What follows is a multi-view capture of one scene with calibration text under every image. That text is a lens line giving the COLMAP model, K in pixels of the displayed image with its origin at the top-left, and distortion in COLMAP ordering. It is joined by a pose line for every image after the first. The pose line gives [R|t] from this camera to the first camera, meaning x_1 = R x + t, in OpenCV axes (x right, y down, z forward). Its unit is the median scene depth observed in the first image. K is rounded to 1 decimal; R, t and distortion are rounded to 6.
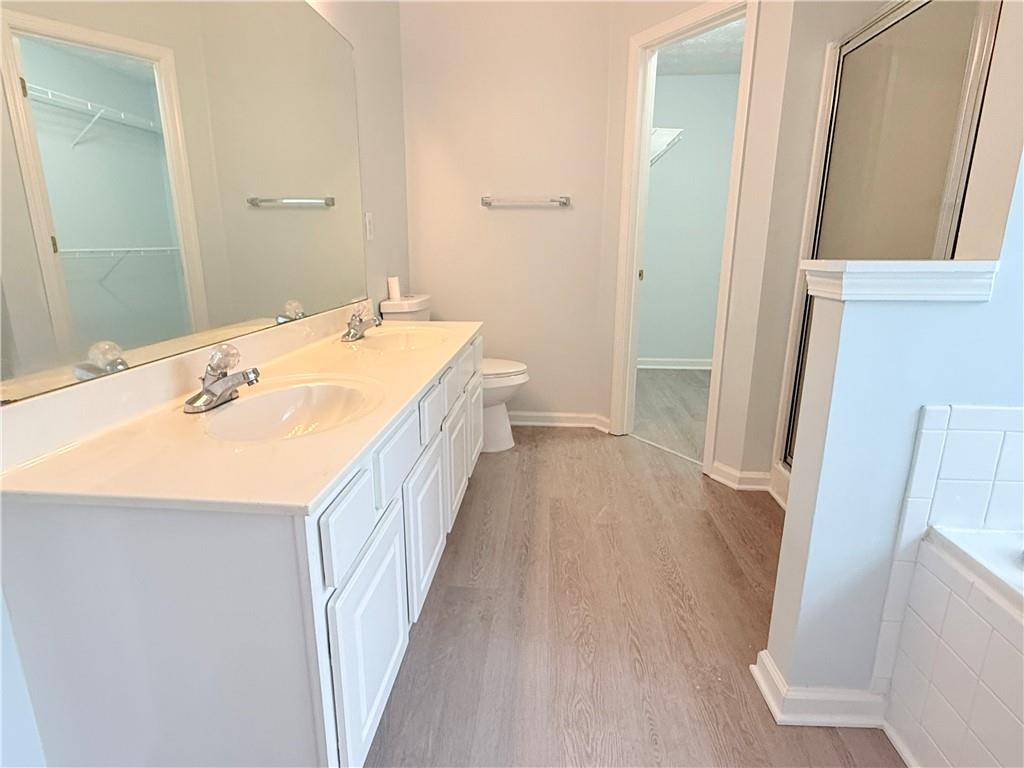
lens RADIAL K [[548.0, 0, 506.4], [0, 548.0, 382.7], [0, 0, 1]] dist [0.002873, 0.000553]
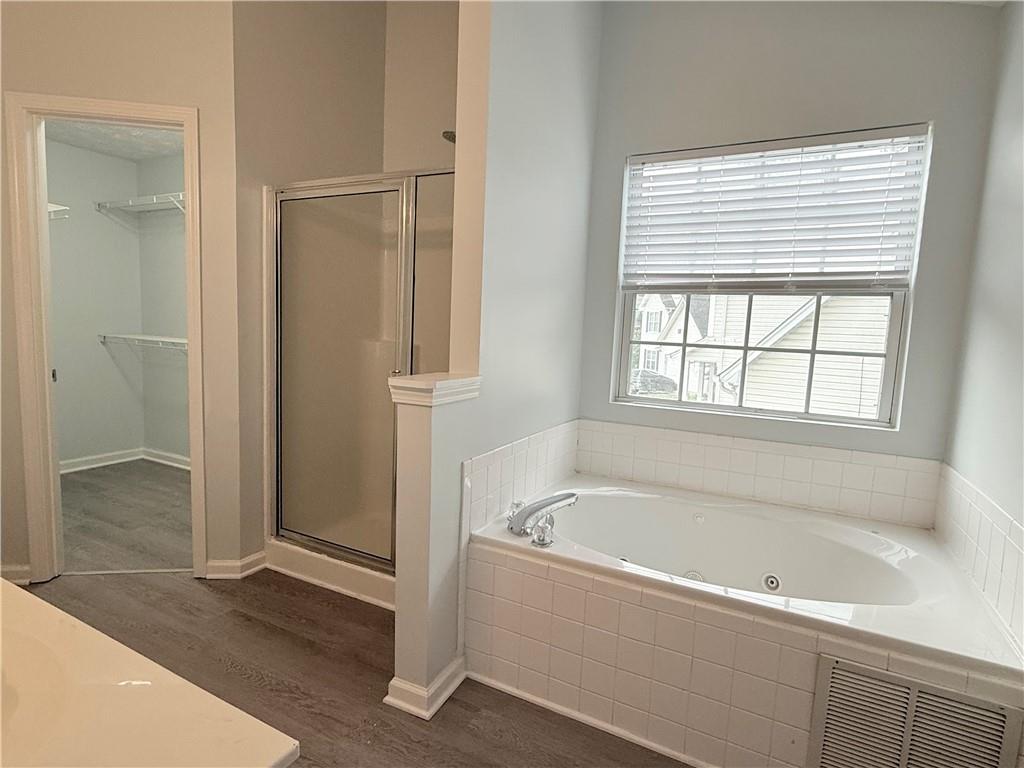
lens RADIAL K [[548.0, 0, 506.4], [0, 548.0, 382.7], [0, 0, 1]] dist [0.002873, 0.000553]
pose [[0.378565, -0.083105, 0.921836, -0.427269], [0.187006, 0.982288, 0.011758, -0.116707], [-0.906486, 0.167938, 0.387401, 0.127834]]
